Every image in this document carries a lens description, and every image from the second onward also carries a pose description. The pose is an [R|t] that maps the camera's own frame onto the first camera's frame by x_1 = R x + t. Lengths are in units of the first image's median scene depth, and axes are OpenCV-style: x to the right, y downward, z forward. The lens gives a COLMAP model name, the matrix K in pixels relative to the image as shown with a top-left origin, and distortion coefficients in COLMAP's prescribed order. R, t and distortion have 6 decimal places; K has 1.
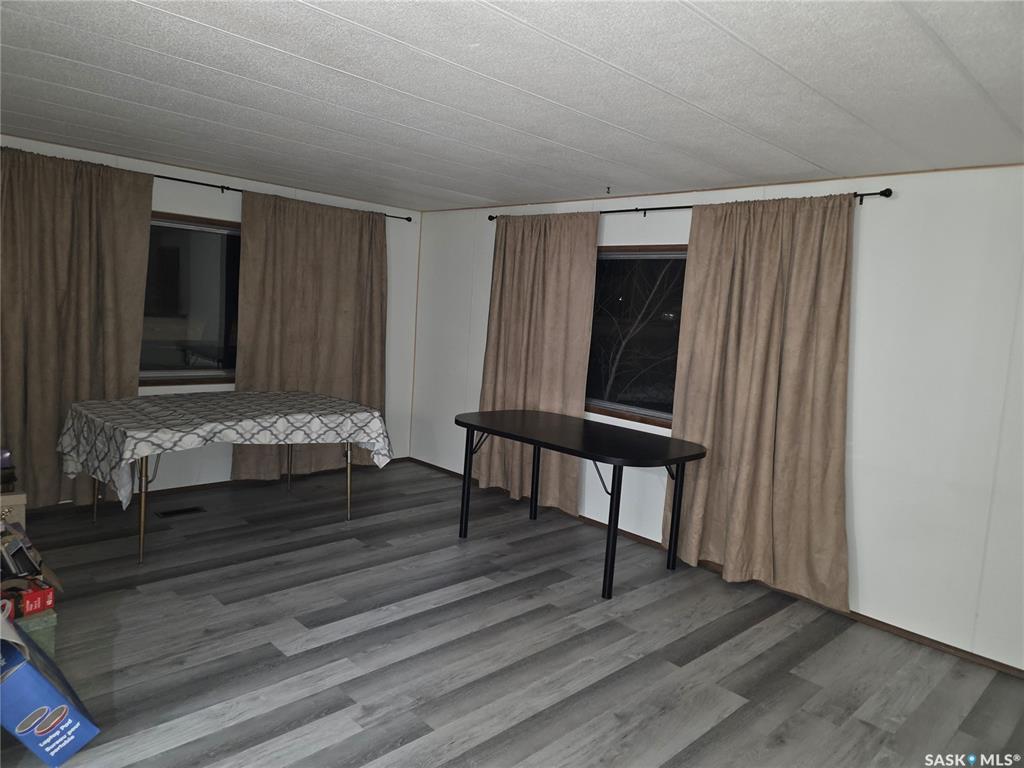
lens RADIAL K [[689.7, 0, 505.6], [0, 689.7, 378.6], [0, 0, 1]] dist [0.047073, -0.043546]
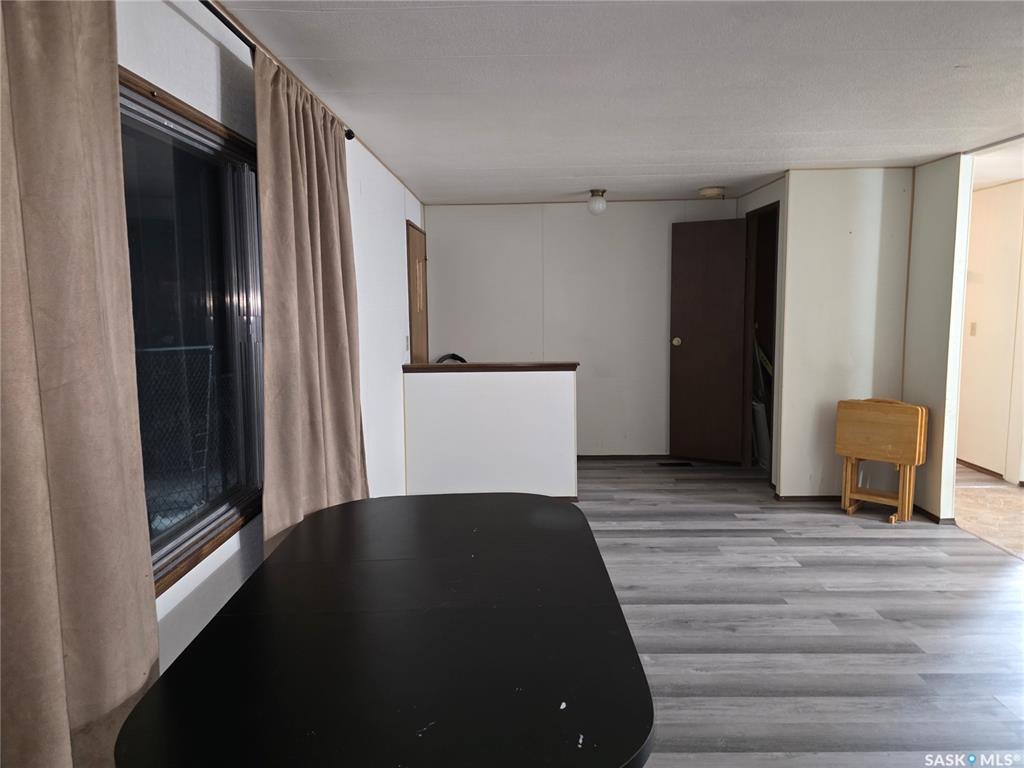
lens RADIAL K [[689.7, 0, 496.6], [0, 689.7, 371.6], [0, 0, 1]] dist [0.047073, -0.043546]
pose [[-0.698040, -0.137605, 0.702713, -0.259349], [0.040000, 0.972336, 0.230137, -0.179463], [-0.714941, 0.188754, -0.673225, 1.588559]]
